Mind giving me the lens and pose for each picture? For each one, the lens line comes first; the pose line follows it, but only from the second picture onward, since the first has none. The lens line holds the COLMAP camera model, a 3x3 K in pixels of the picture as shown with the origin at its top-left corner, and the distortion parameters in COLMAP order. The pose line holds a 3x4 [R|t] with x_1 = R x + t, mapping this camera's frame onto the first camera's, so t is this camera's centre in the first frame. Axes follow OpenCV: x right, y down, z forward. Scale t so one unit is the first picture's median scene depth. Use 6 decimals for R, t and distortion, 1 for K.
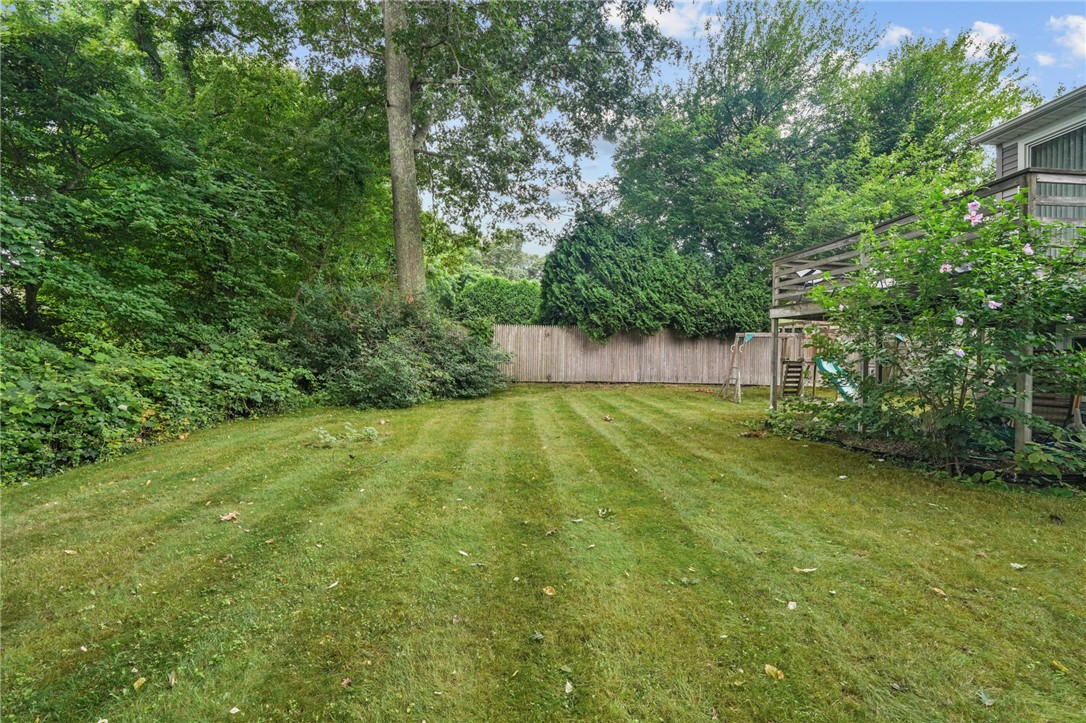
lens RADIAL K [[499.1, 0, 549.9], [0, 499.1, 361.0], [0, 0, 1]] dist [0.001981, 0.002266]
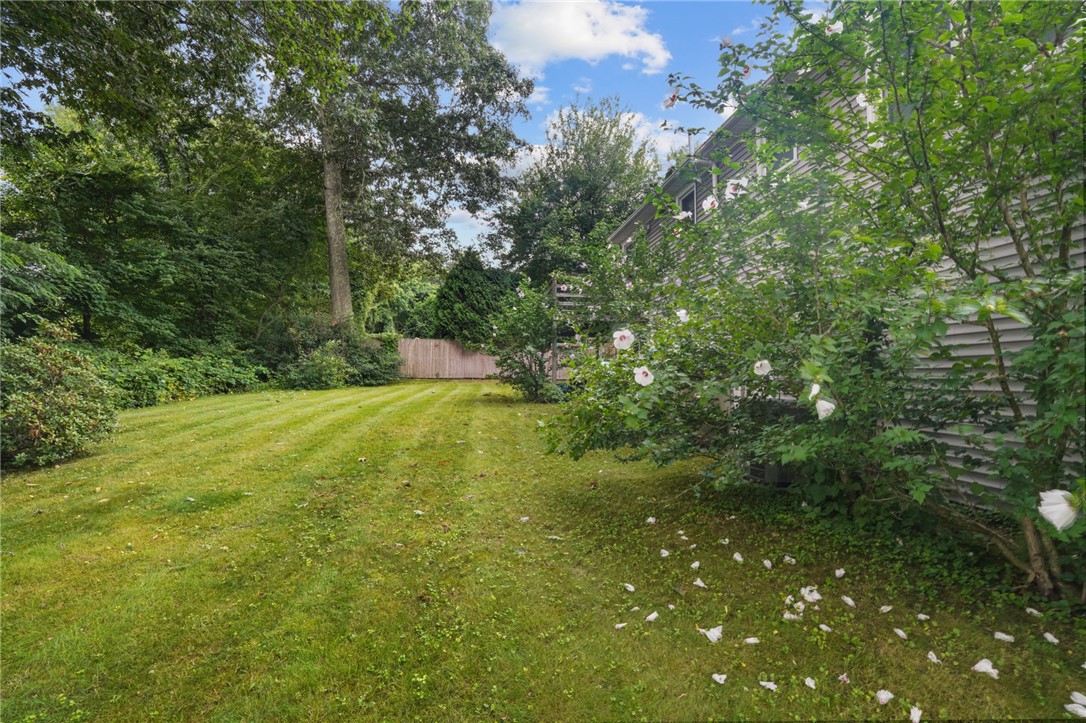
lens RADIAL K [[499.1, 0, 536.1], [0, 499.1, 362.5], [0, 0, 1]] dist [0.001981, 0.002266]
pose [[0.999865, -0.005514, 0.015459, 0.315873], [0.005867, 0.999722, -0.022843, 0.039241], [-0.015329, 0.022931, 0.999620, -0.538364]]
